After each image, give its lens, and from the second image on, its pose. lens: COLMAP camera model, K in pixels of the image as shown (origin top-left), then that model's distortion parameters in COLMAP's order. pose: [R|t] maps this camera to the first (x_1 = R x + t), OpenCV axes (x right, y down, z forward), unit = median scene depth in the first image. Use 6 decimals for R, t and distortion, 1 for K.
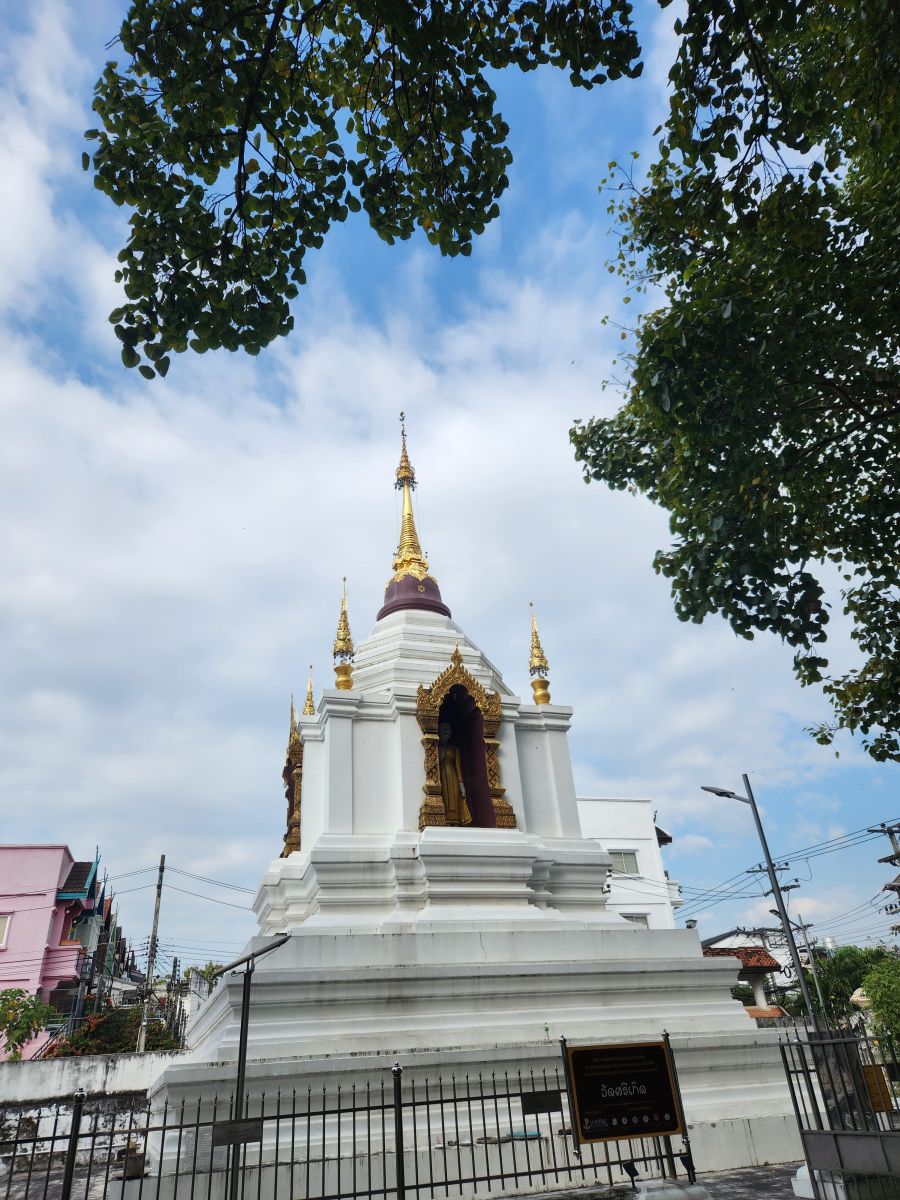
lens RADIAL K [[794.0, 0, 447.9], [0, 794.0, 596.1], [0, 0, 1]] dist [0.029377, -0.001305]
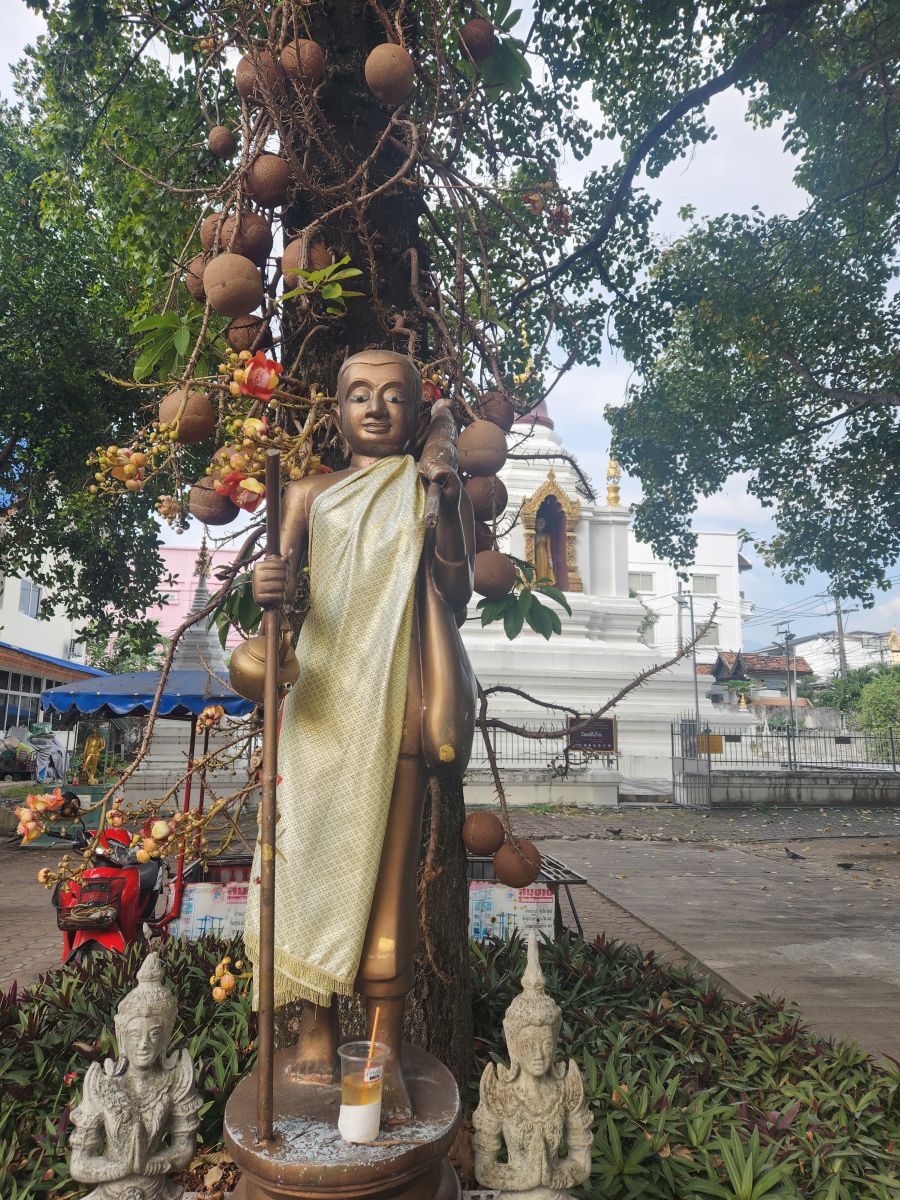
lens RADIAL K [[794.0, 0, 448.7], [0, 794.0, 601.8], [0, 0, 1]] dist [0.029377, -0.001305]
pose [[0.987705, 0.058752, -0.144870, 0.050321], [0.000635, 0.925177, 0.379534, -0.260485], [0.156329, -0.374960, 0.913765, -0.433845]]
